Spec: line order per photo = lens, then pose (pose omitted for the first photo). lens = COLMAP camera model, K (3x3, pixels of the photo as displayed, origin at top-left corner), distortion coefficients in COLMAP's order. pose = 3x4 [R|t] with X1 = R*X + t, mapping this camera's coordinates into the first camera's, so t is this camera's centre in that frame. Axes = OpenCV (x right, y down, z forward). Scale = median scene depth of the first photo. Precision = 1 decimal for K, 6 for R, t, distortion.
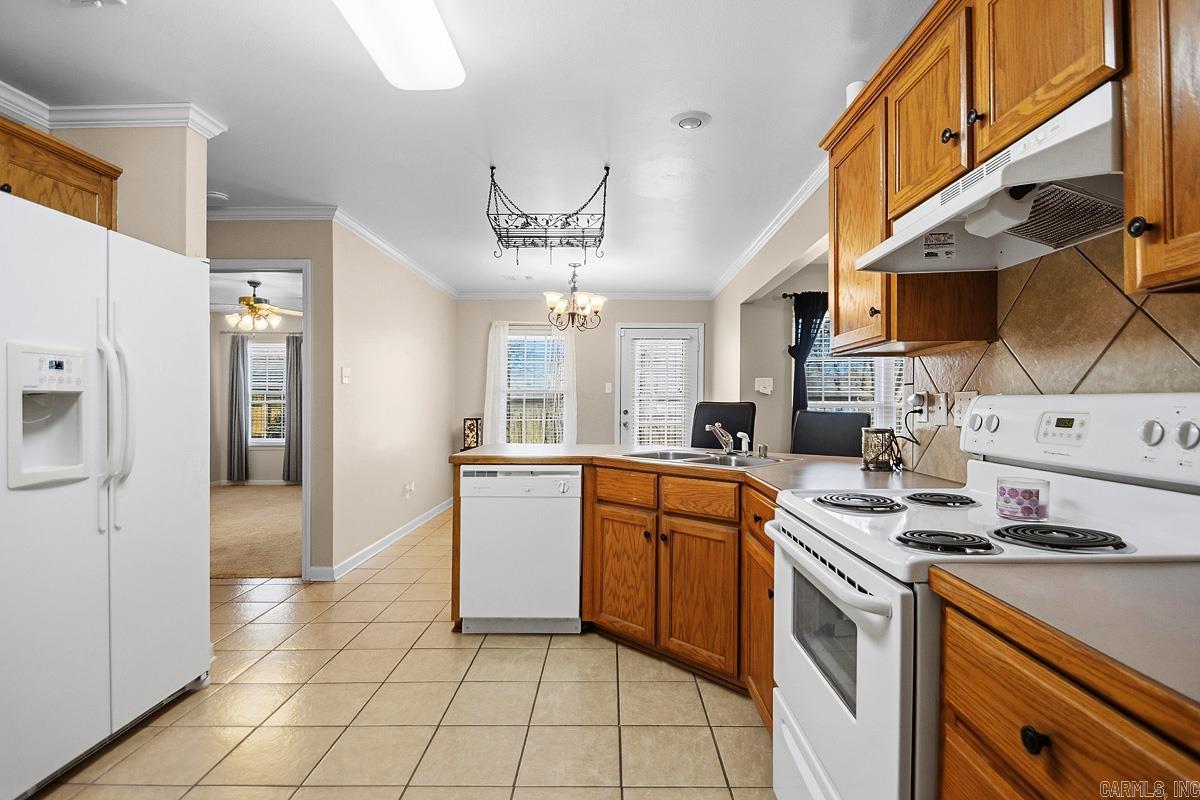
lens RADIAL K [[566.3, 0, 600.5], [0, 566.3, 400.6], [0, 0, 1]] dist [0.003209, -0.000215]
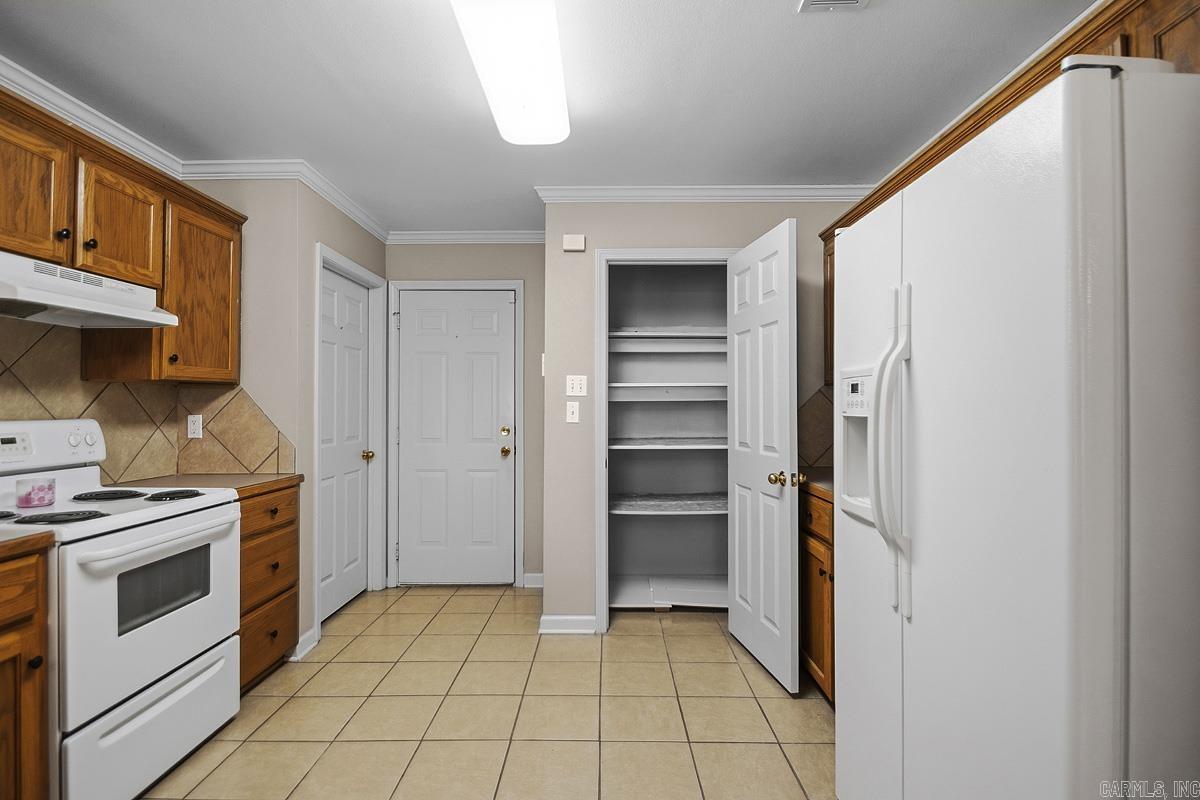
lens RADIAL K [[585.2, 0, 599.6], [0, 585.2, 400.3], [0, 0, 1]] dist [0.017009, -0.023821]
pose [[-0.999974, 0.002729, 0.006646, -0.185099], [0.002657, 0.999939, -0.010746, -0.011709], [-0.006675, -0.010729, -0.999920, 0.636794]]
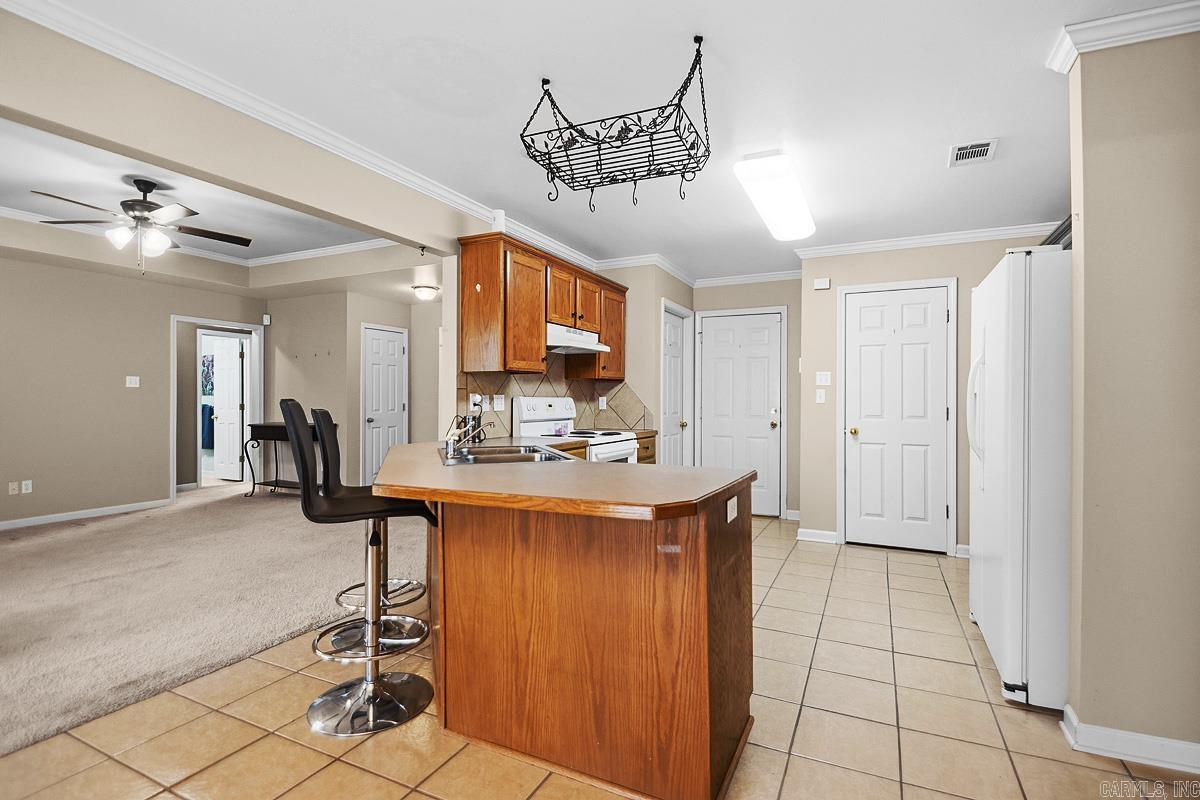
lens RADIAL K [[566.3, 0, 600.5], [0, 566.3, 400.6], [0, 0, 1]] dist [0.003209, -0.000215]
pose [[-0.899069, -0.001960, 0.437803, -0.233271], [-0.002307, 0.999997, -0.000261, 0.002186], [-0.437801, -0.001244, -0.899071, 0.990339]]
